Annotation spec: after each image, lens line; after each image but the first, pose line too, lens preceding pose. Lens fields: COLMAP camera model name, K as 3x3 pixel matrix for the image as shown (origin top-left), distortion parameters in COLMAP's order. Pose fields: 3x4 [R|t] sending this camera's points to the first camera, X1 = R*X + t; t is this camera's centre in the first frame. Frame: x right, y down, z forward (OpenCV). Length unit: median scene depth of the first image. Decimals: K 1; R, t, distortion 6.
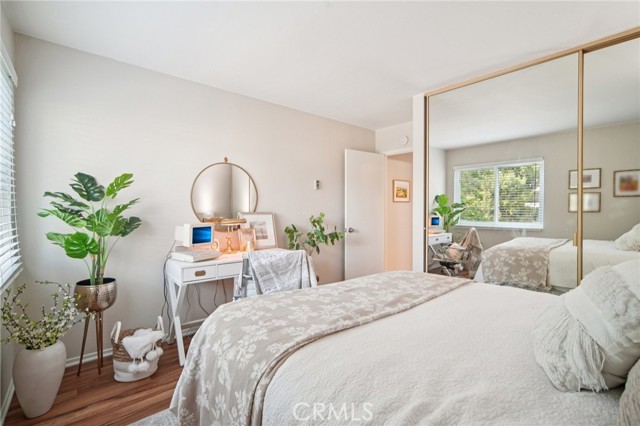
lens RADIAL K [[303.2, 0, 321.3], [0, 303.2, 208.9], [0, 0, 1]] dist [0.001098, 0.001354]
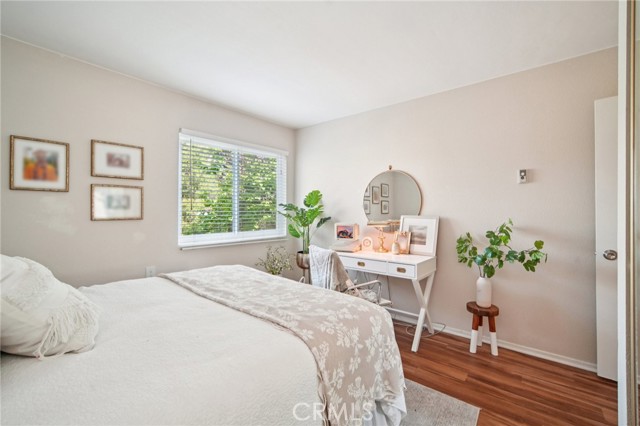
lens RADIAL K [[303.2, 0, 321.3], [0, 303.2, 208.9], [0, 0, 1]] dist [0.001098, 0.001354]
pose [[0.182335, 0.005112, -0.983223, 0.954188], [-0.012095, 0.999922, 0.002956, -0.009649], [0.983162, 0.011353, 0.182383, 0.786275]]
